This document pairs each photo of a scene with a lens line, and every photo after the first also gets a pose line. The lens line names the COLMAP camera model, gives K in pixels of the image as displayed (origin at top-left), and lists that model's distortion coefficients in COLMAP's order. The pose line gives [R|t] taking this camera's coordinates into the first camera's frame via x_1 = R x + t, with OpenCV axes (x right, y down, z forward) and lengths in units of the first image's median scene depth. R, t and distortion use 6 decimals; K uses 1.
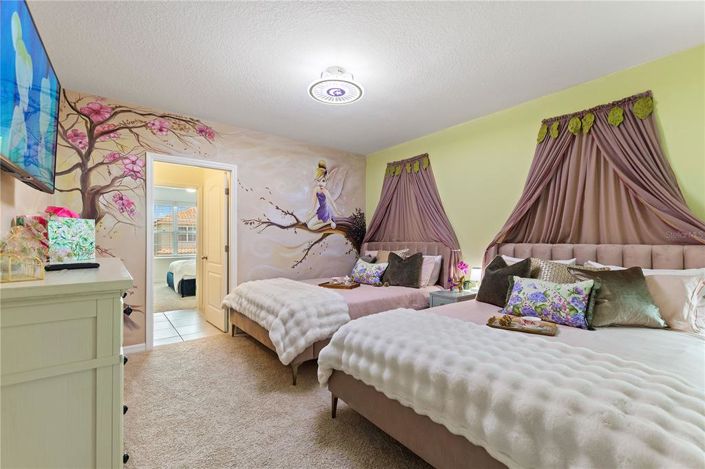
lens RADIAL K [[305.0, 0, 351.1], [0, 305.0, 234.5], [0, 0, 1]] dist [-0.001212, -0.000316]
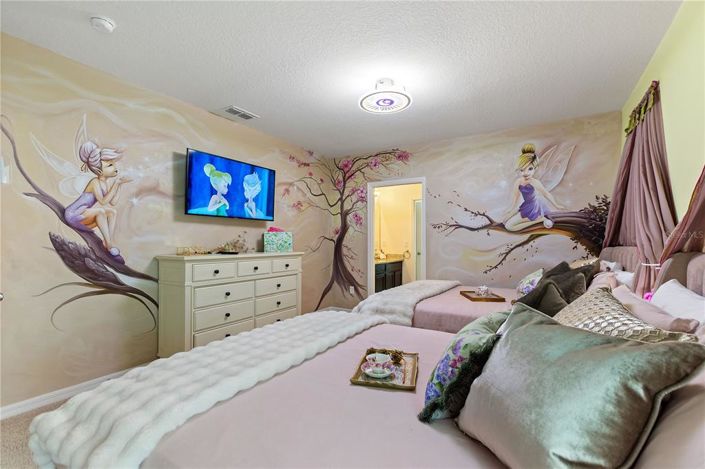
lens RADIAL K [[305.0, 0, 350.7], [0, 305.0, 235.6], [0, 0, 1]] dist [-0.001212, -0.000316]
pose [[0.363181, -0.016581, -0.931571, 0.522549], [0.014375, 0.999822, -0.012192, 0.002119], [0.931608, -0.008963, 0.363355, 0.294340]]
